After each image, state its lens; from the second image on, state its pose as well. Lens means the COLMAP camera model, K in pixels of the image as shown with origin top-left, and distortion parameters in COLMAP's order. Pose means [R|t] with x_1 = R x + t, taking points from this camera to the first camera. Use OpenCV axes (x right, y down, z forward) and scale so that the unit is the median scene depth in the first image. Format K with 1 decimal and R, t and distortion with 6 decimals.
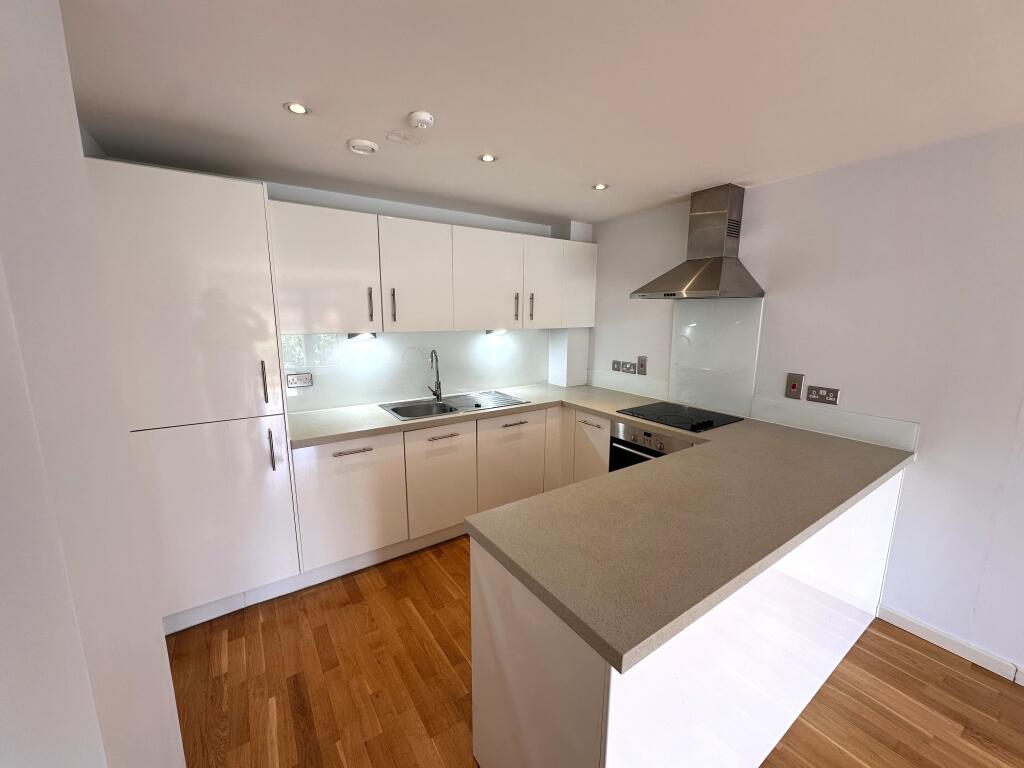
lens RADIAL K [[409.2, 0, 513.2], [0, 409.2, 380.5], [0, 0, 1]] dist [0.000365, -0.000071]
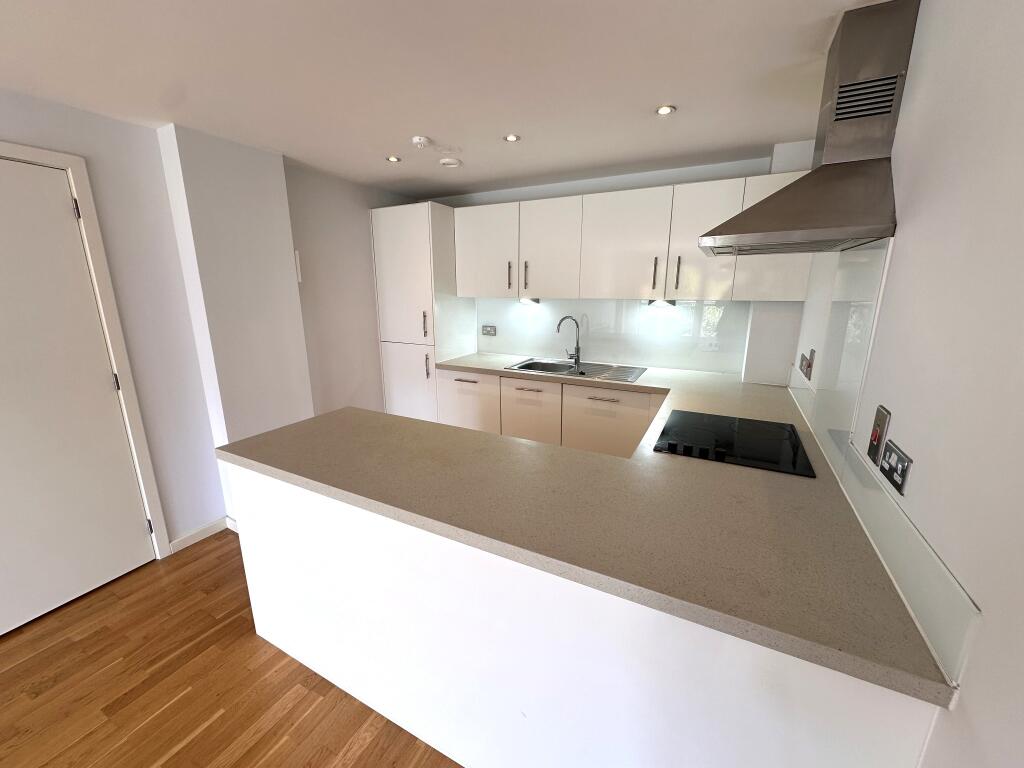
lens RADIAL K [[409.2, 0, 513.0], [0, 409.2, 386.5], [0, 0, 1]] dist [0.000365, -0.000071]
pose [[0.470035, 0.209149, -0.857510, 0.760367], [-0.139687, 0.976903, 0.161702, -0.051147], [0.871524, 0.043777, 0.488394, 0.366237]]
